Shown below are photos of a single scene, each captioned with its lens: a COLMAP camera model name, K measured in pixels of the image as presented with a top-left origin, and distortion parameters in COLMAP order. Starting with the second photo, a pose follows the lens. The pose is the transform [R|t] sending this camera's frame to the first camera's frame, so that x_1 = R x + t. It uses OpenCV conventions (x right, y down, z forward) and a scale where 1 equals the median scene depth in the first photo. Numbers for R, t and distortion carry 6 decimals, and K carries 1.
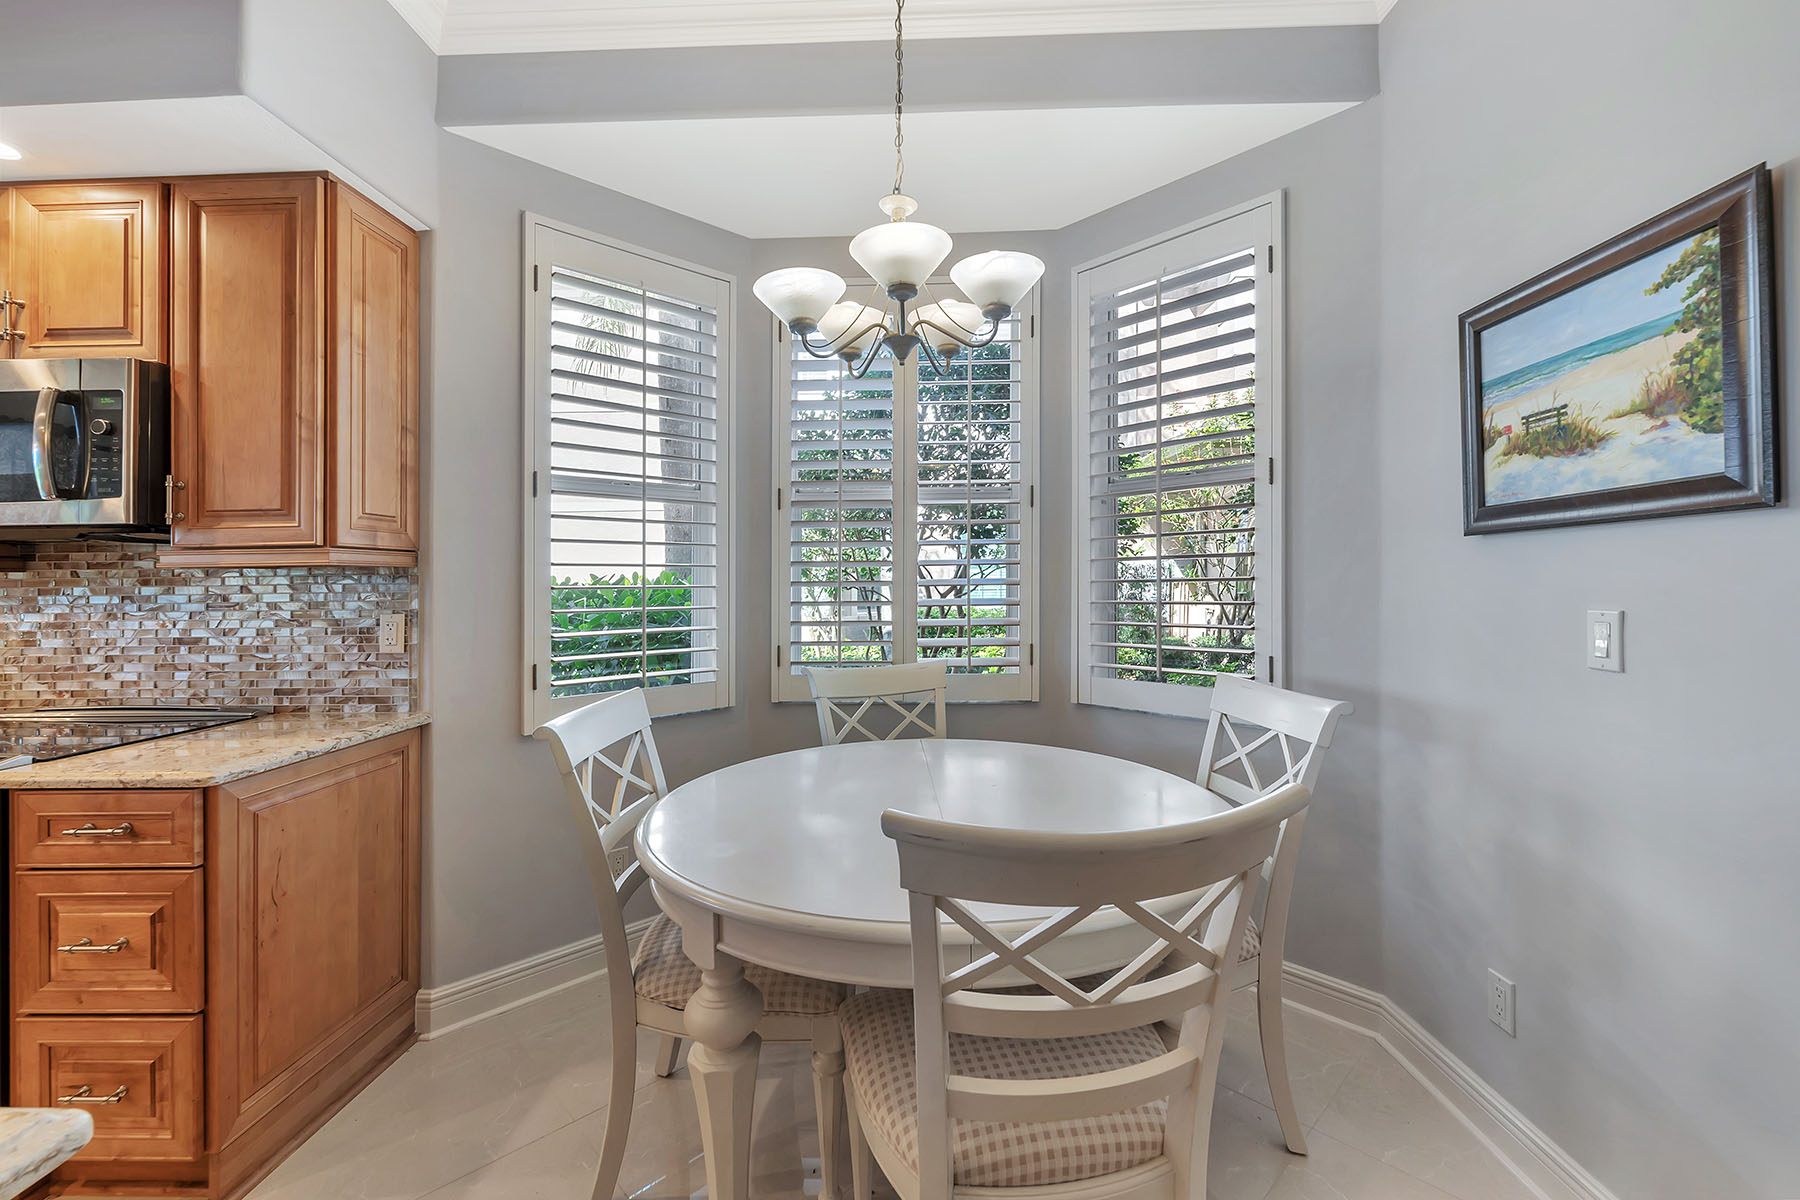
lens RADIAL K [[727.2, 0, 906.7], [0, 727.2, 570.4], [0, 0, 1]] dist [-0.000537, -0.000285]
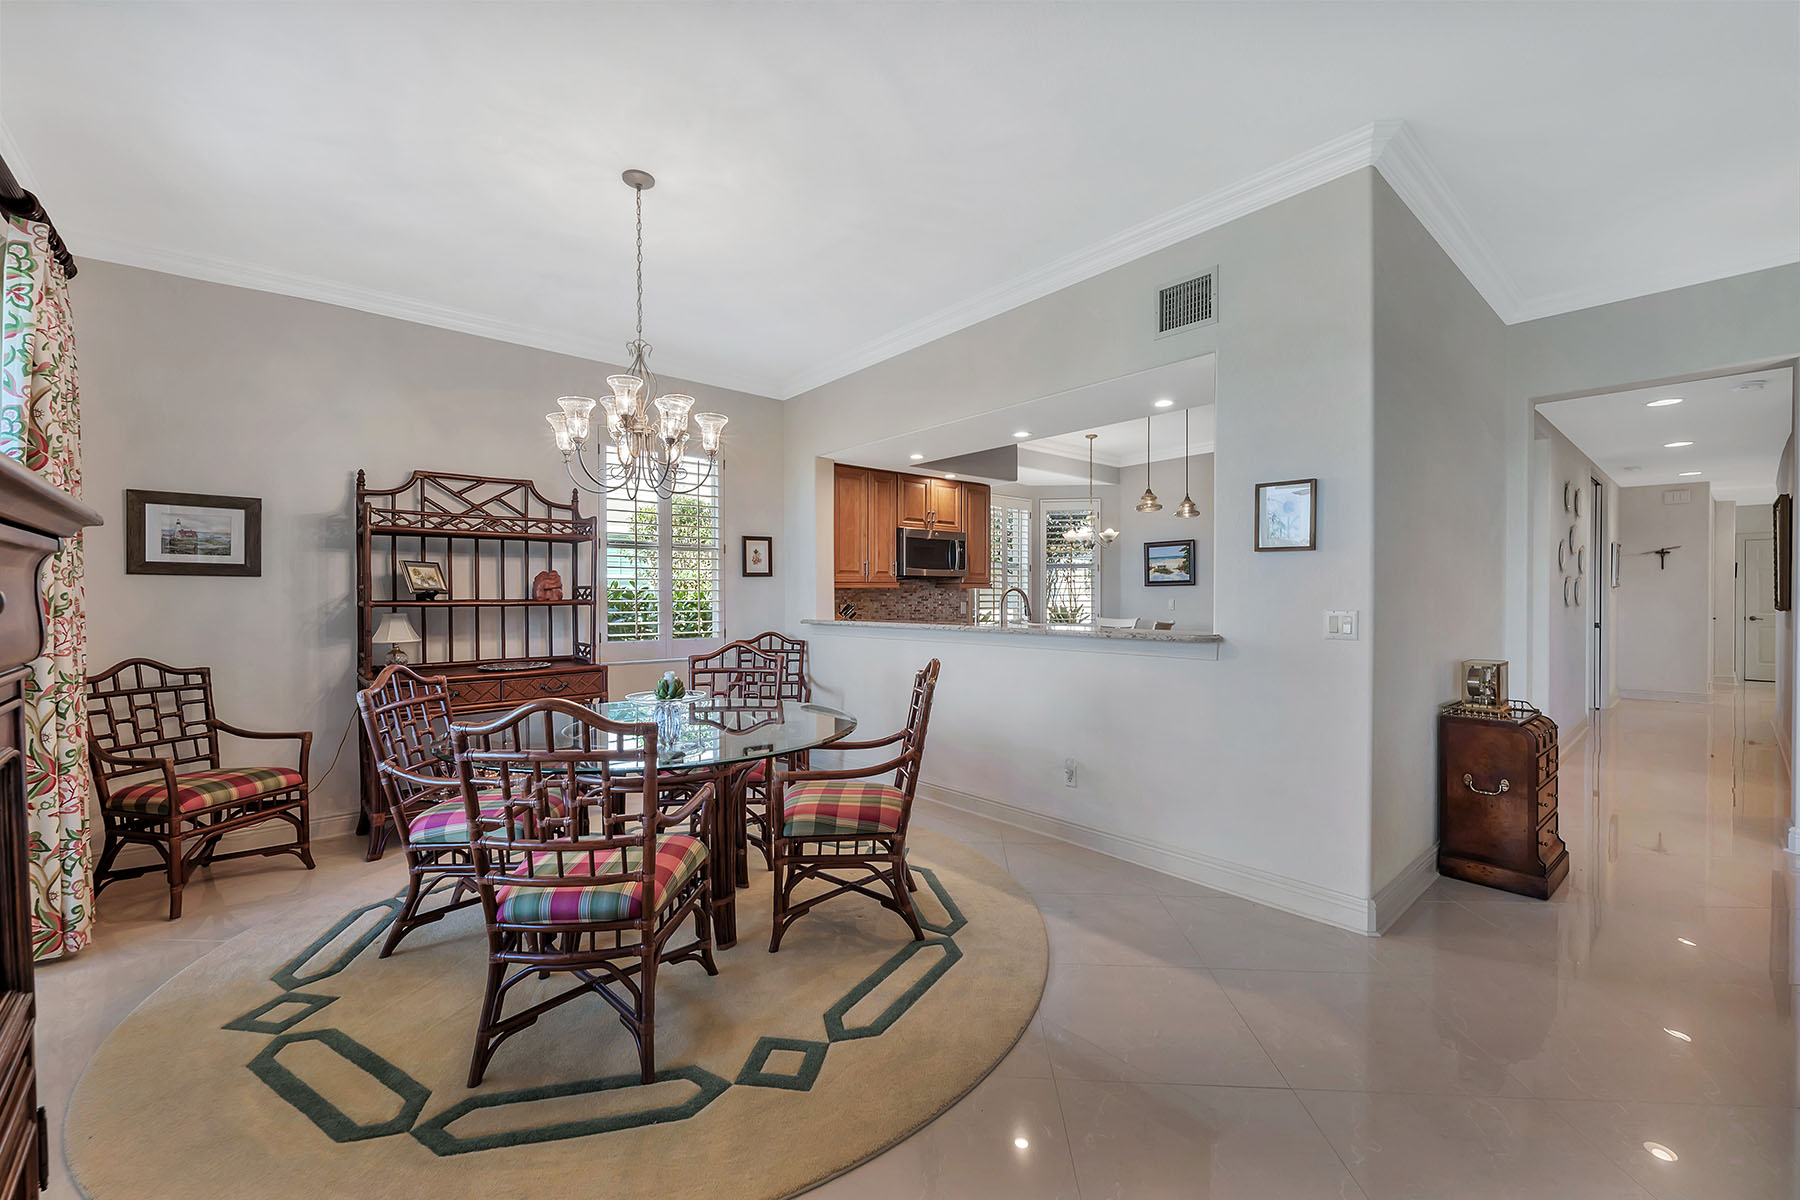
lens RADIAL K [[729.4, 0, 900.0], [0, 729.4, 600.0], [0, 0, 1]] dist [0.000229, -0.000014]
pose [[0.733488, 0.006844, 0.679668, -3.400621], [-0.015013, 0.999868, 0.006133, 0.035501], [-0.679536, -0.014702, 0.733495, -1.362007]]
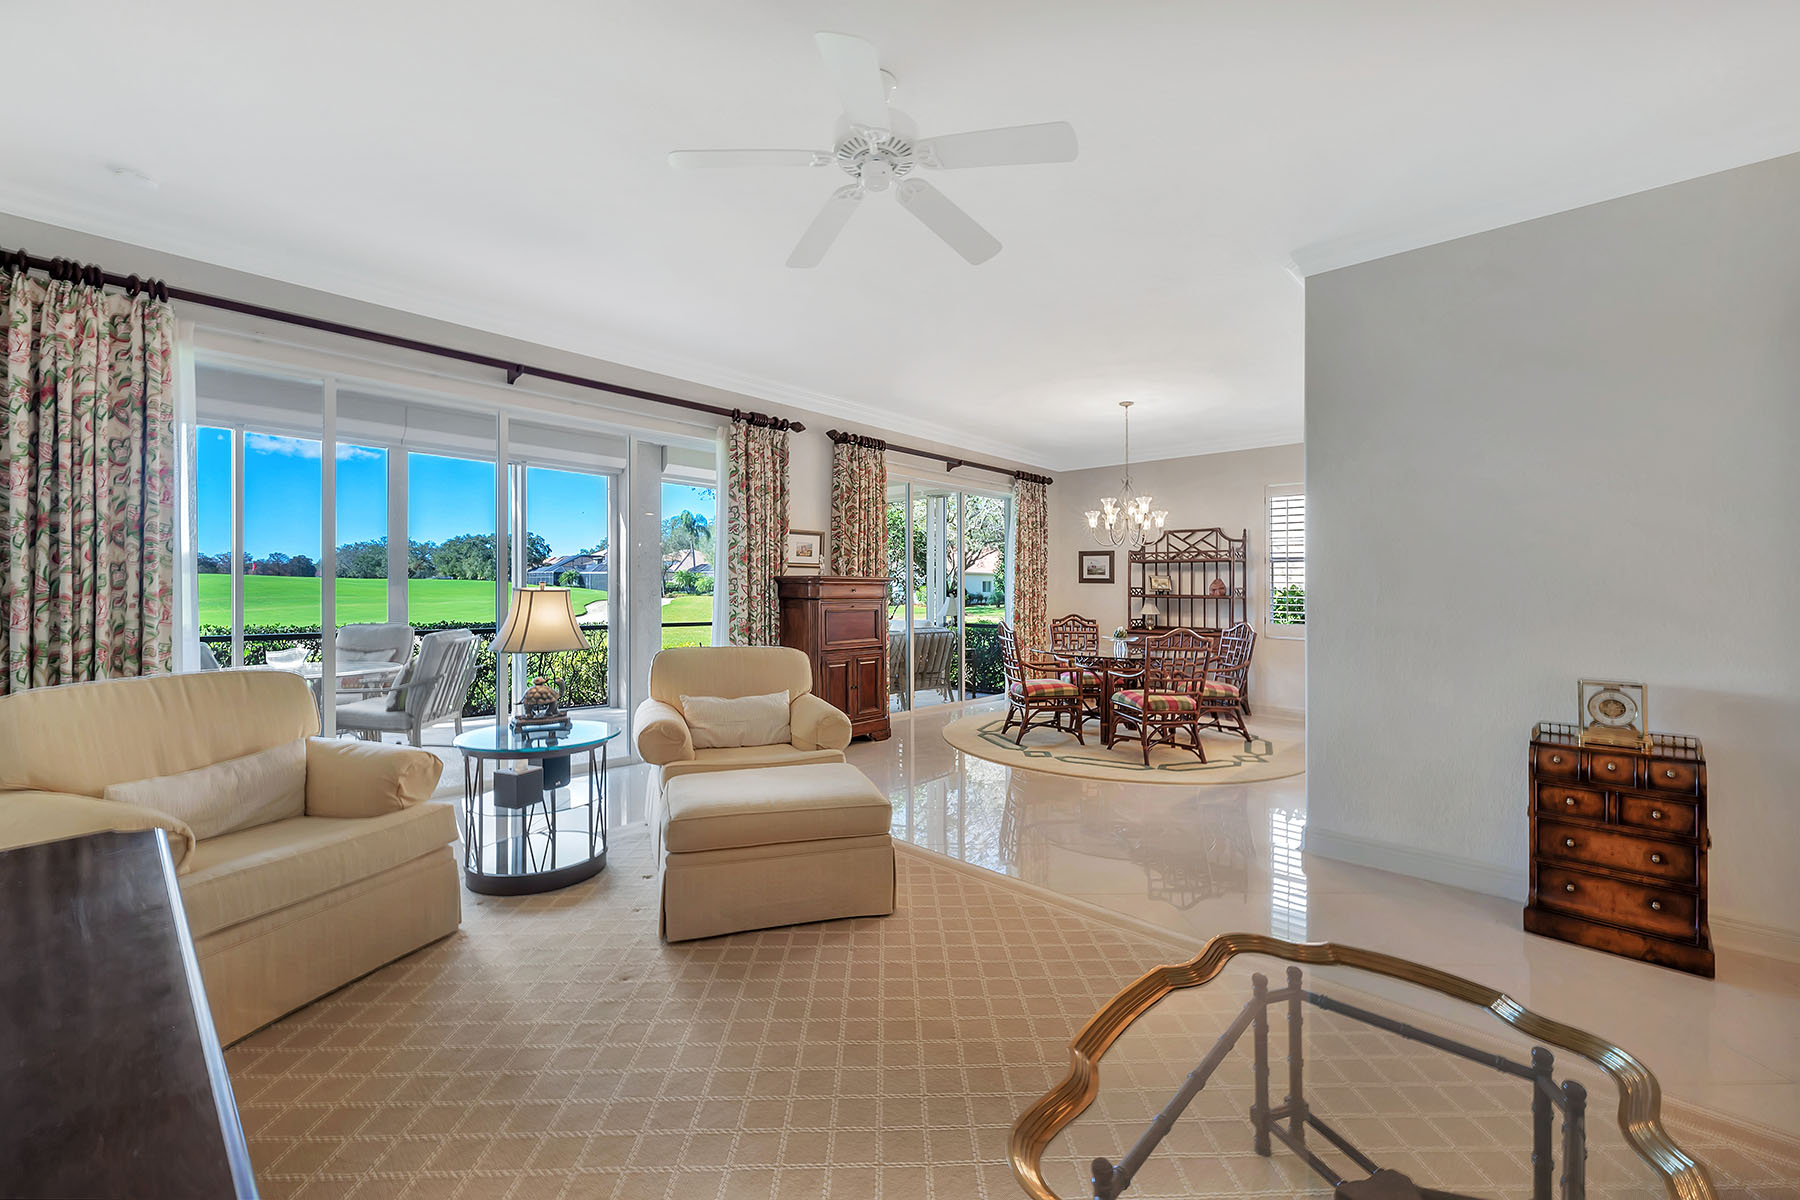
lens RADIAL K [[744.0, 0, 875.2], [0, 744.0, 573.3], [0, 0, 1]] dist [0.000562, -0.000027]
pose [[0.732421, 0.008800, -0.680795, -1.329327], [-0.014237, 0.999896, -0.002393, -0.019000], [0.680703, 0.011445, 0.732470, -3.155697]]
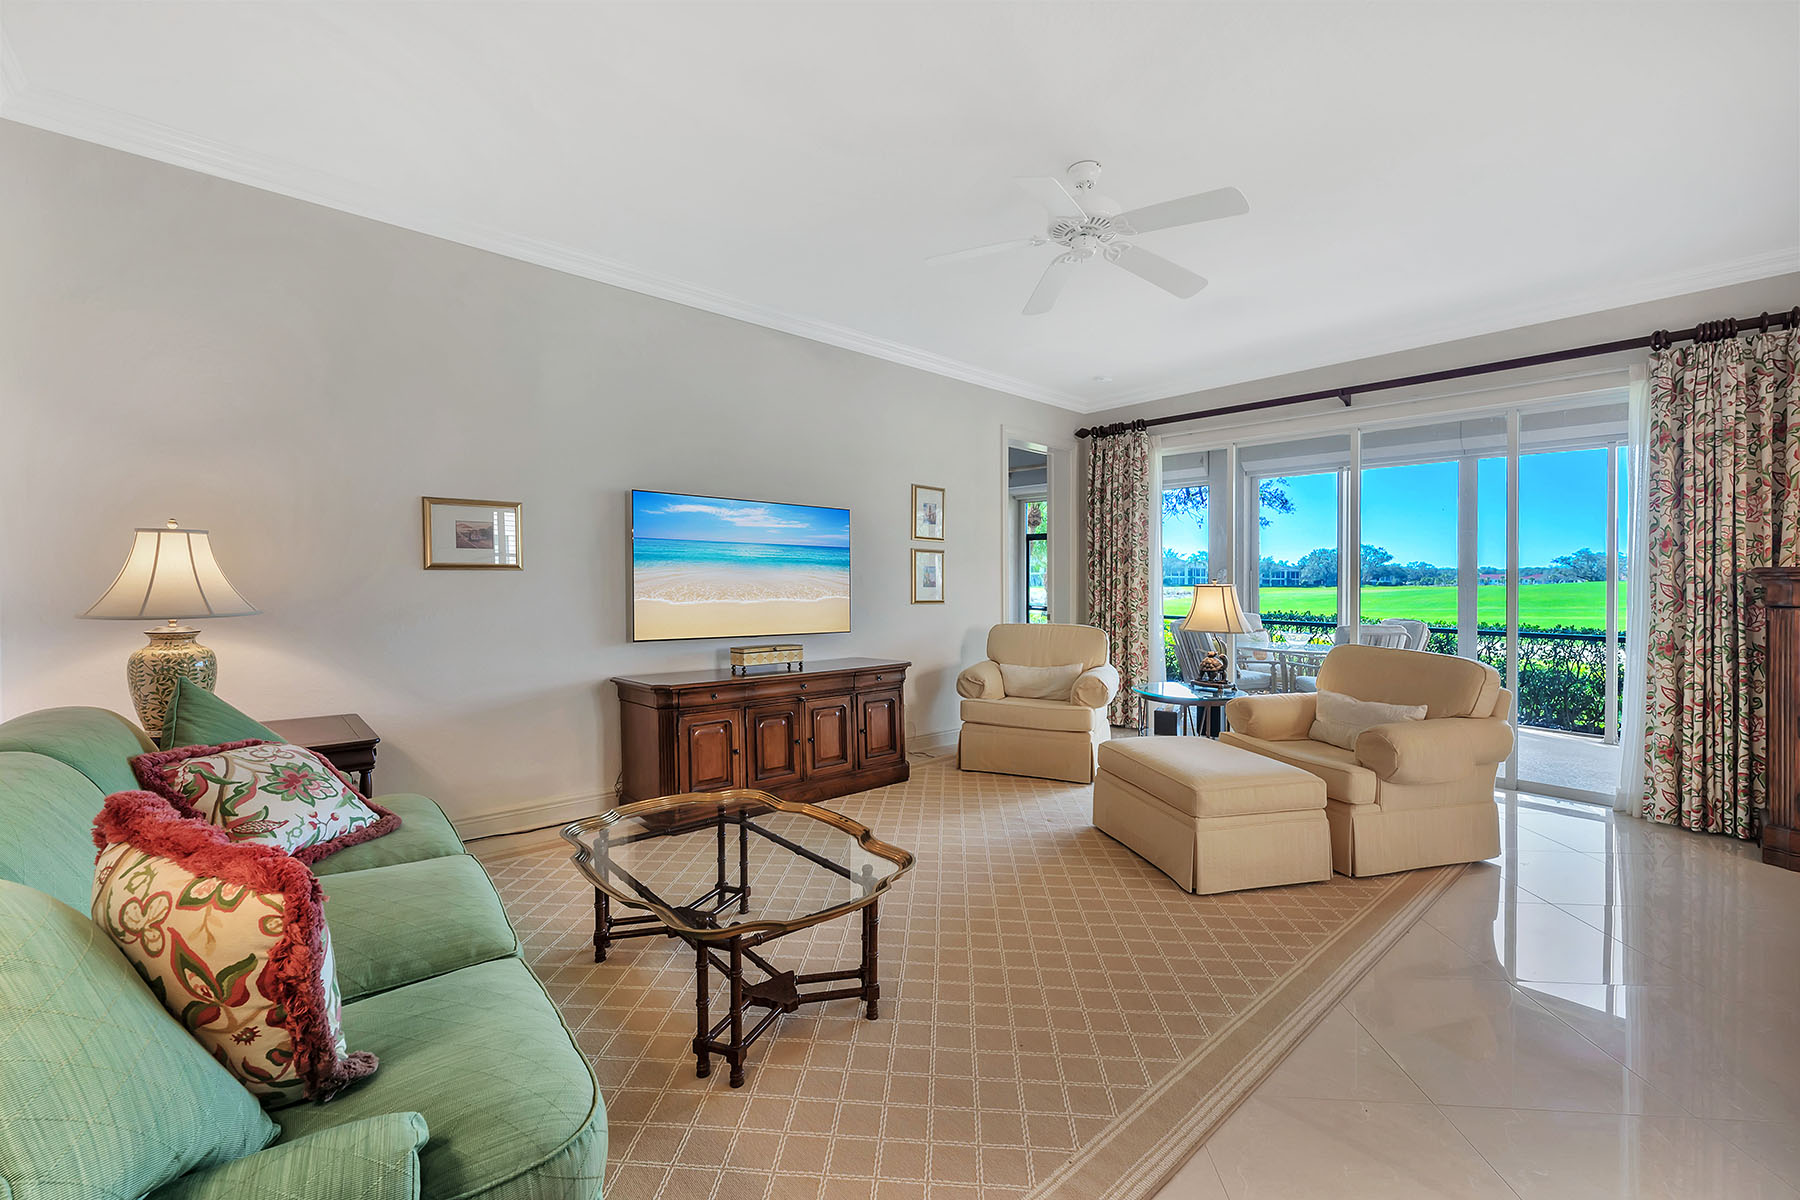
lens RADIAL K [[727.2, 0, 906.7], [0, 727.2, 570.4], [0, 0, 1]] dist [-0.000537, -0.000285]
pose [[-0.744242, -0.009430, -0.667844, -0.850588], [0.001387, 0.999876, -0.015664, 0.020182], [0.667909, -0.012584, -0.744137, -1.193551]]
